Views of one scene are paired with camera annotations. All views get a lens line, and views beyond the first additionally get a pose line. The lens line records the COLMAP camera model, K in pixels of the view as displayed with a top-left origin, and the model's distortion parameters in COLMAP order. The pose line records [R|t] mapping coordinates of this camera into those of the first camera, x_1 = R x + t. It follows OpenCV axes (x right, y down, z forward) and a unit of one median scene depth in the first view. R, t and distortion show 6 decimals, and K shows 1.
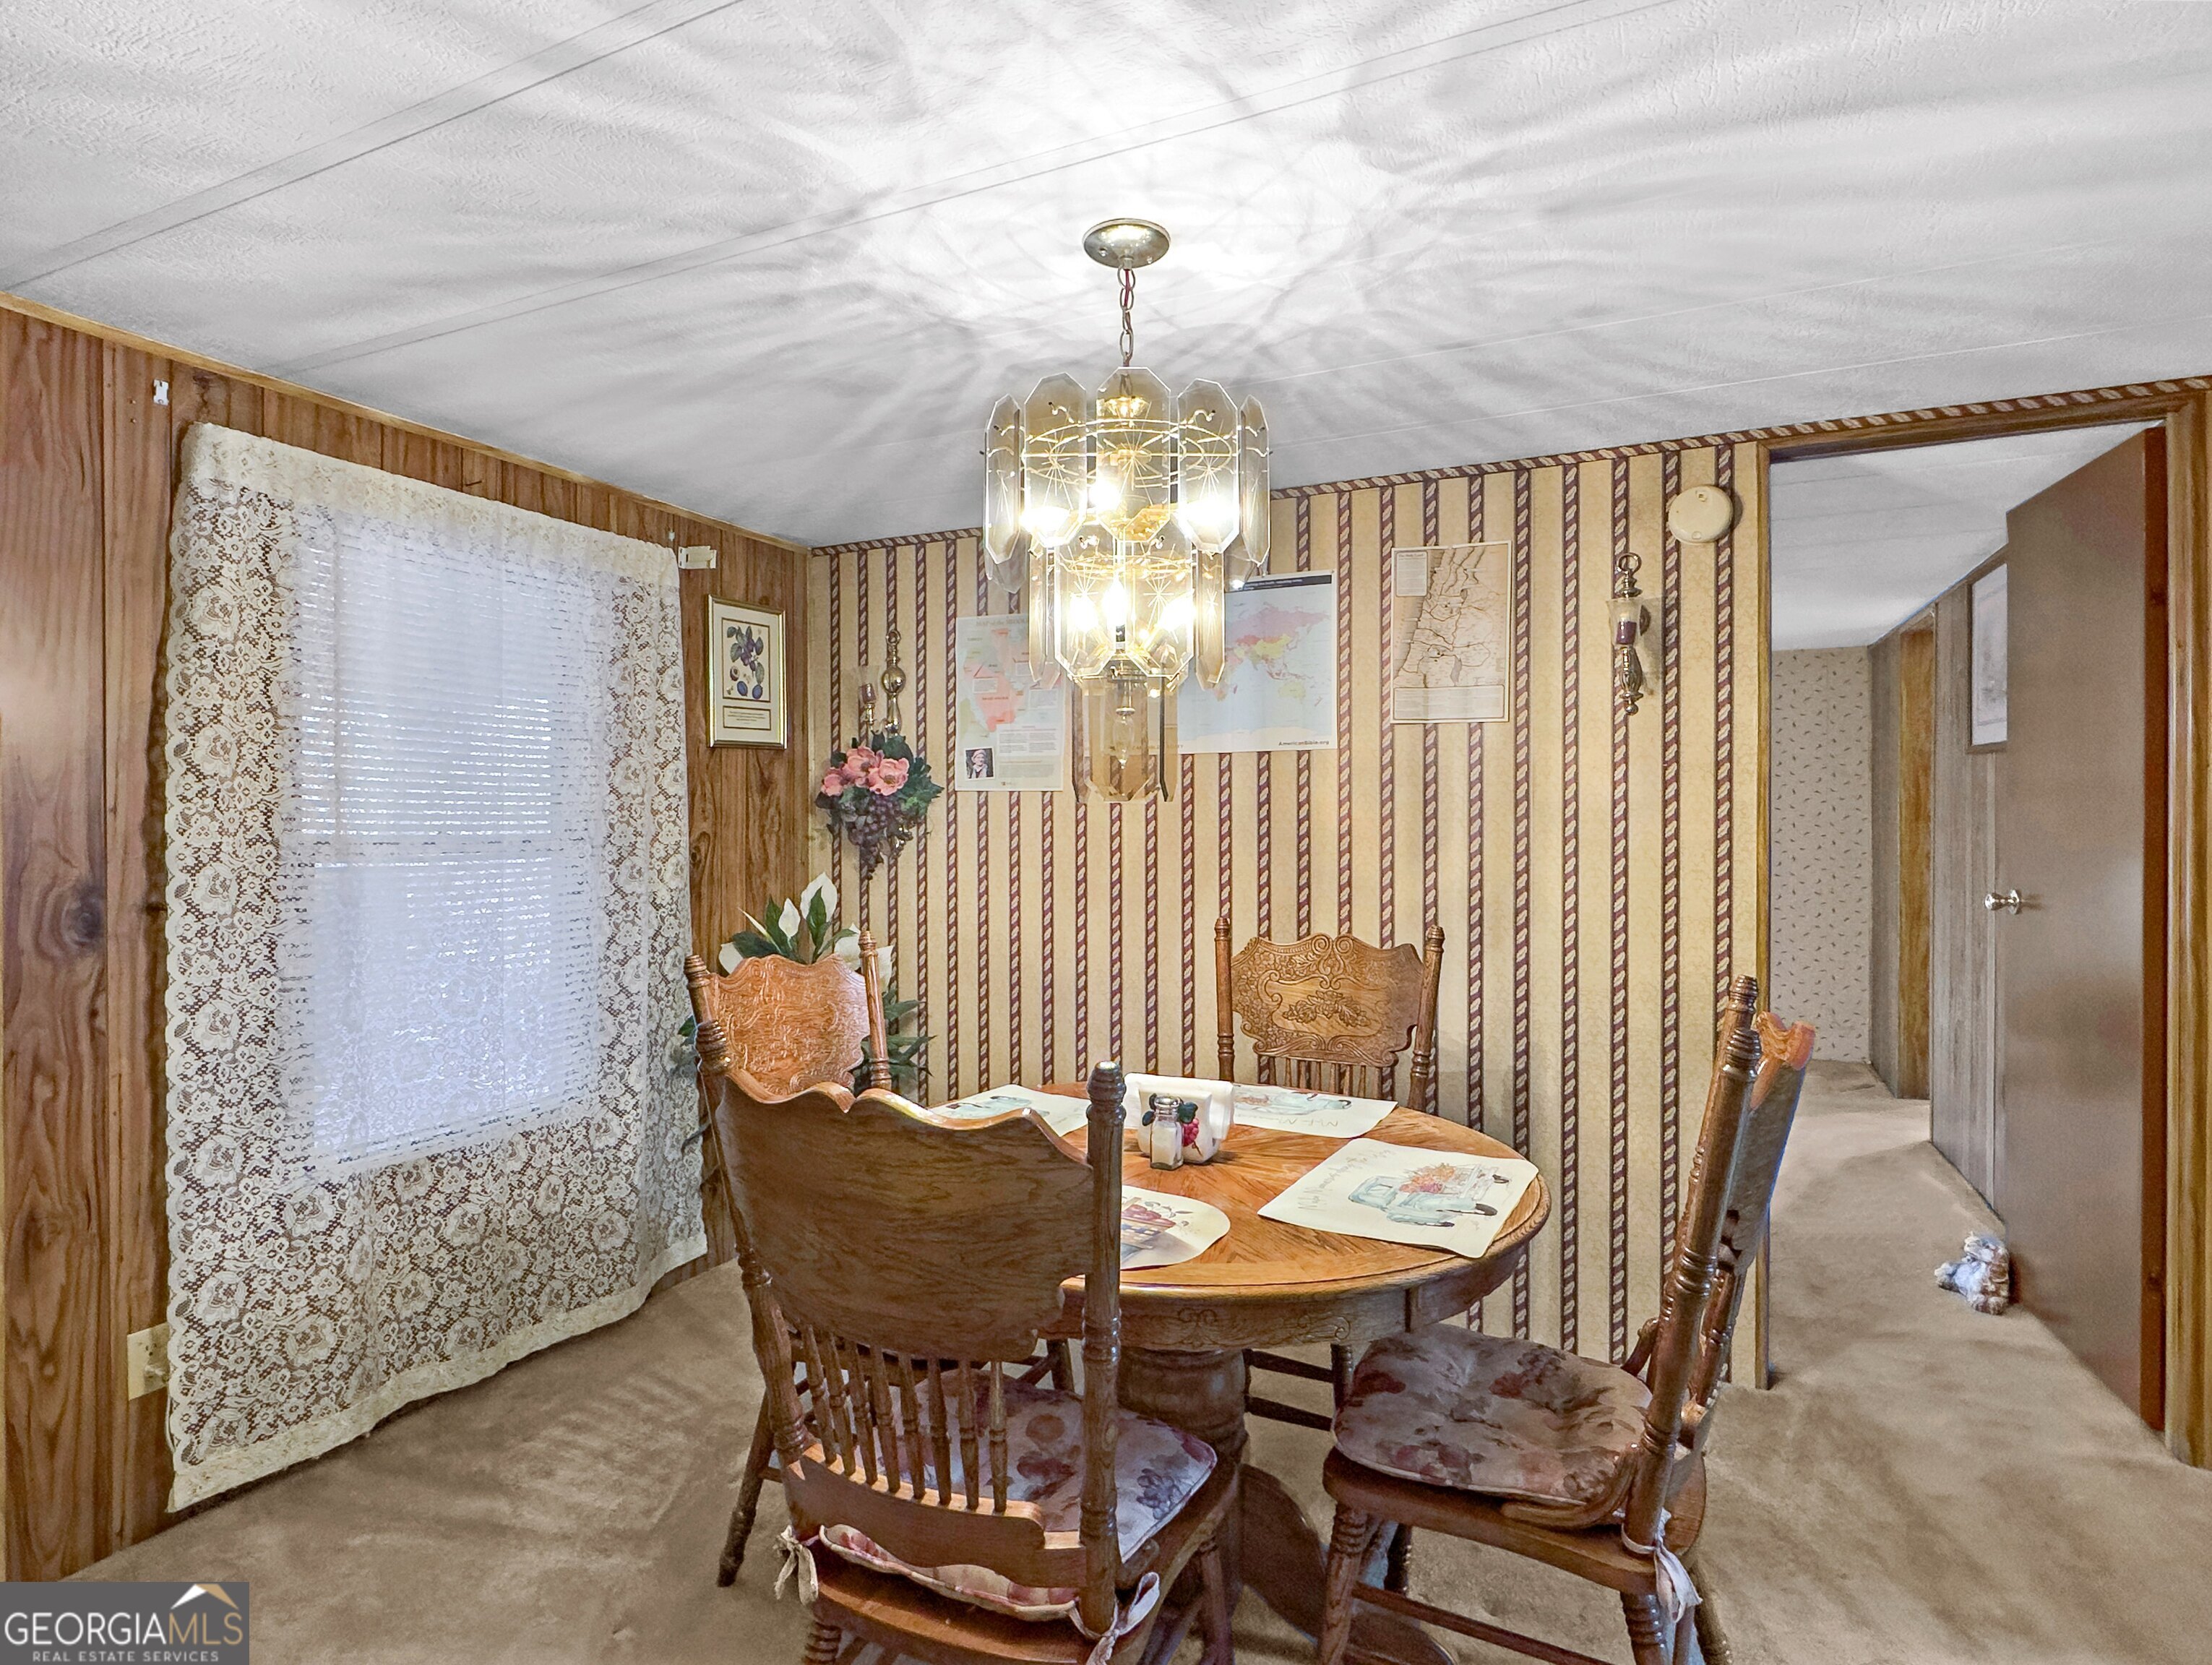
lens RADIAL K [[1244.2, 0, 1104.3], [0, 1244.2, 826.8], [0, 0, 1]] dist [-0.001766, -0.000047]
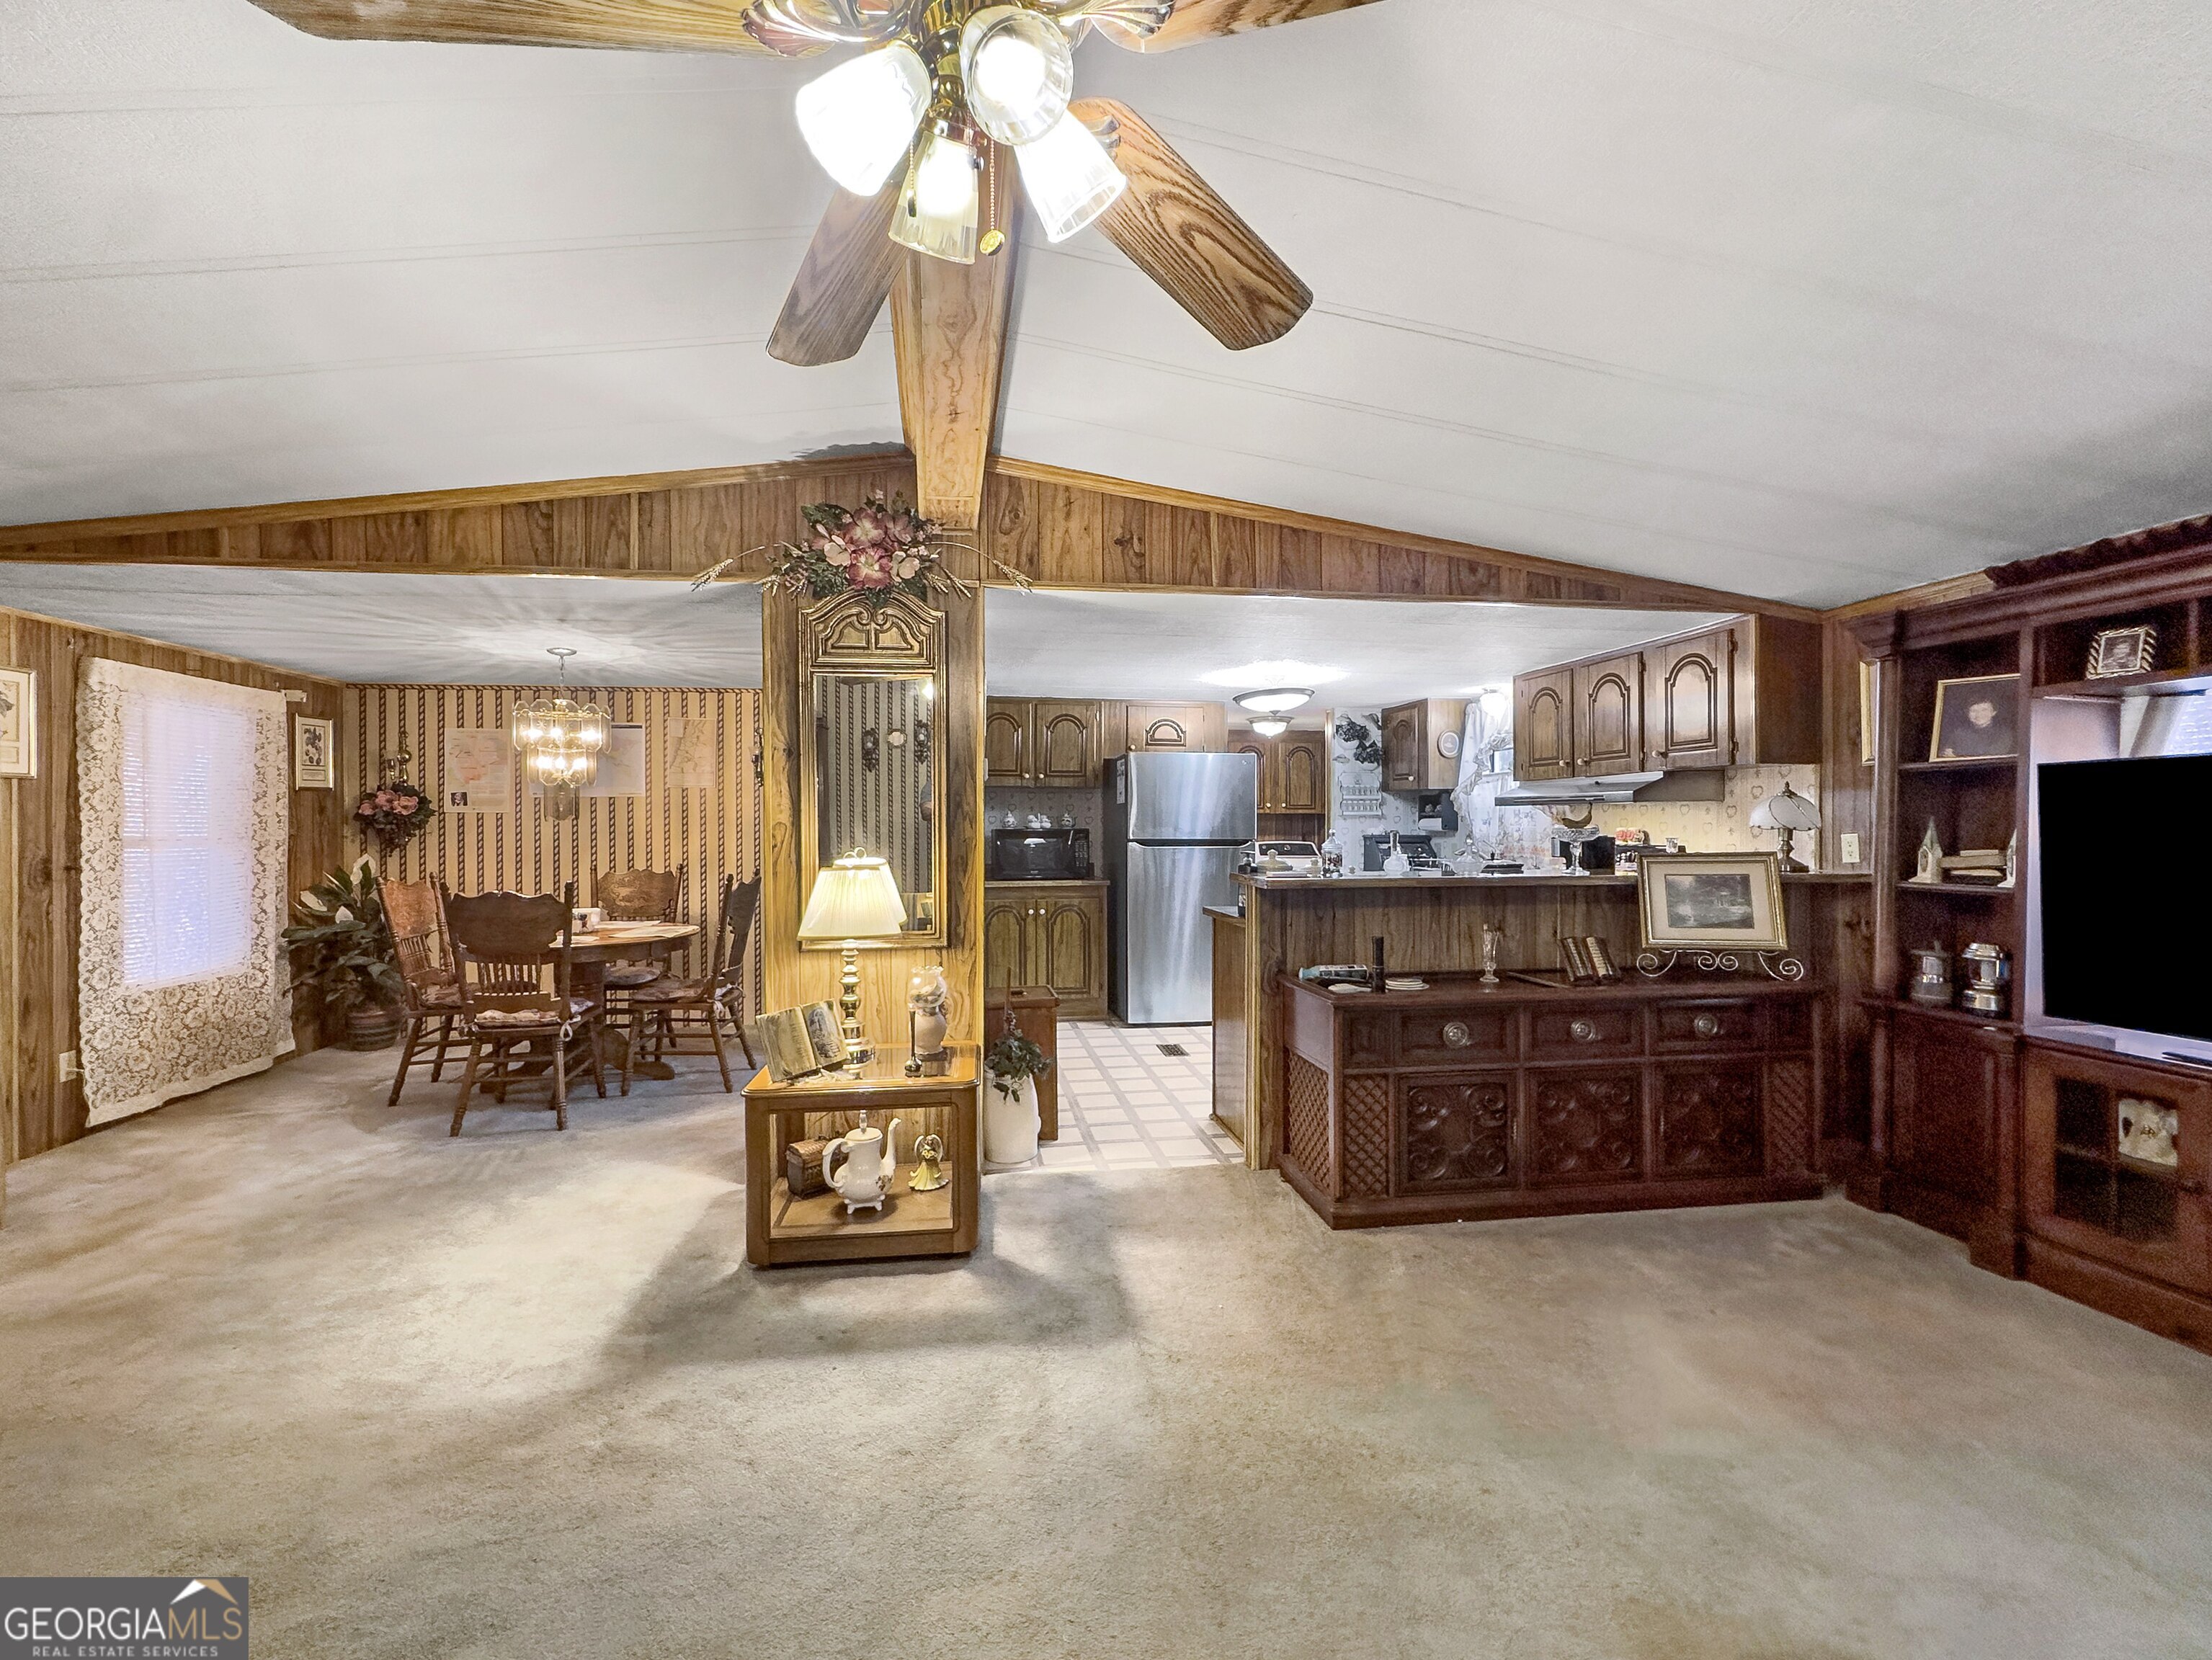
lens RADIAL K [[877.7, 0, 1064.3], [0, 877.7, 823.6], [0, 0, 1]] dist [0.000021, -0.000066]
pose [[0.827502, -0.005212, 0.561439, -0.105406], [0.007292, 0.999972, -0.001464, -0.001267], [-0.561416, 0.005305, 0.827517, -0.939471]]
